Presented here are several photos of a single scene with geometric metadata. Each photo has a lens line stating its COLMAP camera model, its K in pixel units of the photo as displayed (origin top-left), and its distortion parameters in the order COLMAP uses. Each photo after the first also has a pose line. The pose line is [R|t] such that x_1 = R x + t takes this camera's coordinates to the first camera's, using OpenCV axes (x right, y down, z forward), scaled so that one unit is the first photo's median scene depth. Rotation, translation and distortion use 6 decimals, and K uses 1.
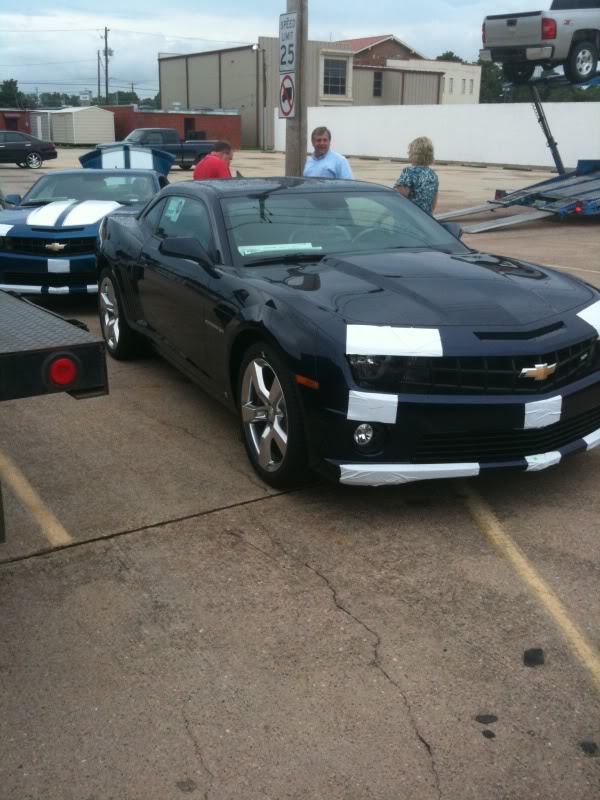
lens RADIAL K [[864.1, 0, 300.0], [0, 864.1, 400.0], [0, 0, 1]] dist [0.061972, -0.216440]
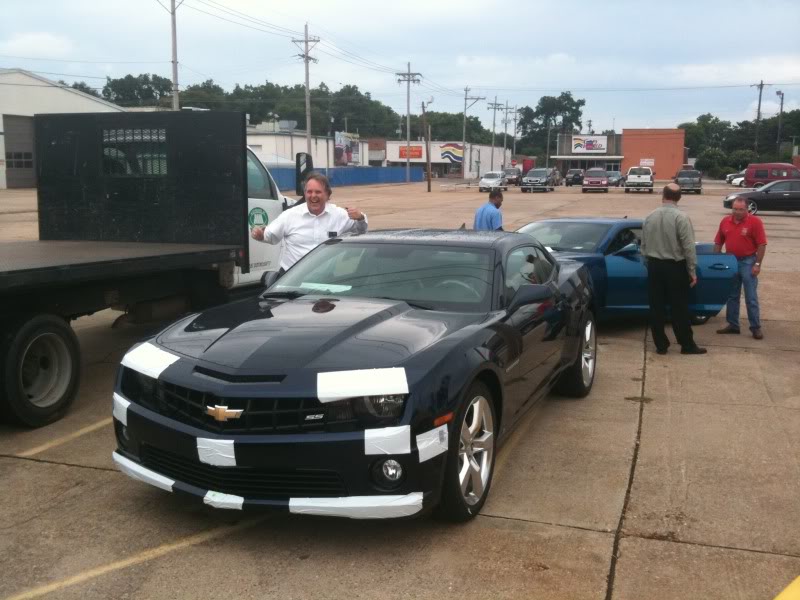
lens RADIAL K [[864.1, 0, 428.0], [0, 864.1, 298.7], [0, 0, 1]] dist [0.061972, -0.216440]
pose [[0.652775, 0.110742, -0.749413, 0.217145], [-0.229968, 0.971542, -0.056747, -0.029617], [0.721803, 0.209384, 0.659666, 0.079330]]
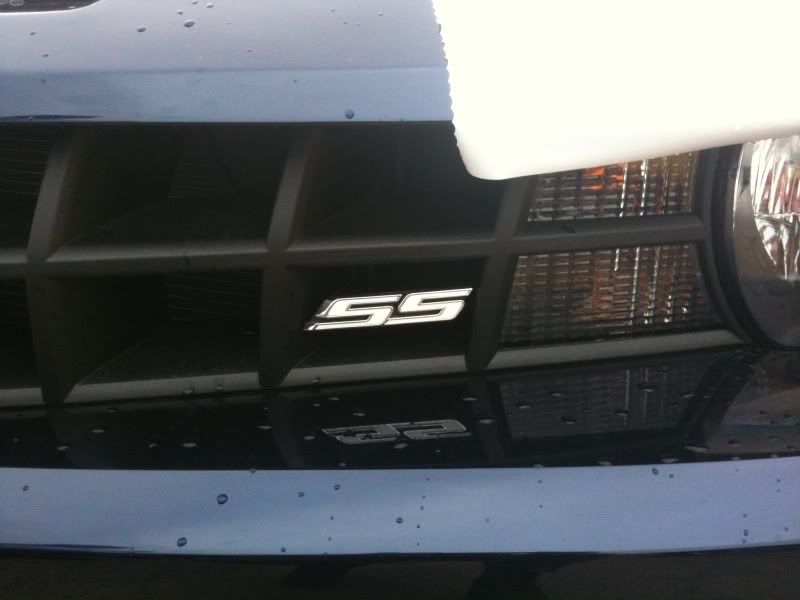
lens RADIAL K [[861.5, 0, 400.9], [0, 861.5, 281.2], [0, 0, 1]] dist [0.063414, -0.210640]
pose [[0.677775, 0.229095, -0.698668, 0.077855], [-0.250878, 0.965252, 0.073133, -0.011962], [0.691145, 0.125713, 0.711699, 0.175590]]
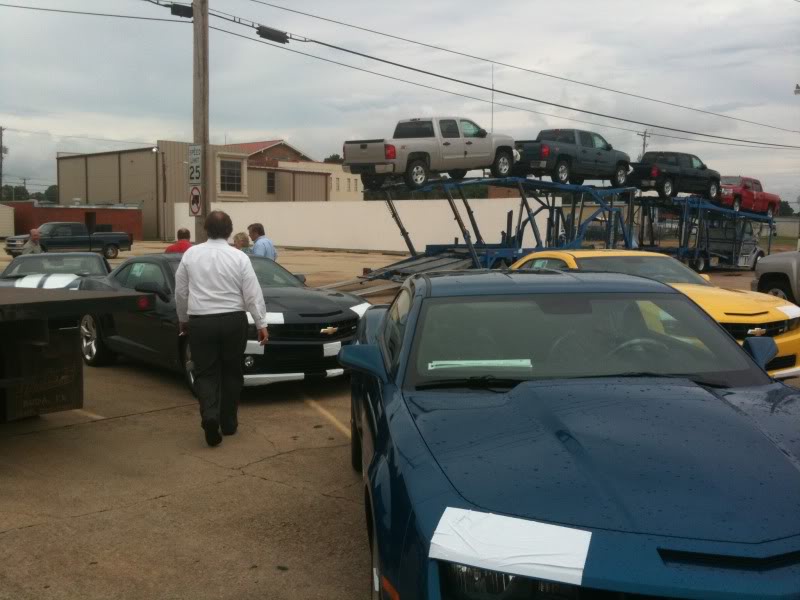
lens RADIAL K [[864.1, 0, 428.0], [0, 864.1, 298.7], [0, 0, 1]] dist [0.061972, -0.216440]
pose [[0.966618, -0.025986, 0.254900, -0.007308], [0.079338, 0.976305, -0.201329, 0.062280], [-0.243628, 0.214832, 0.945776, -0.206397]]
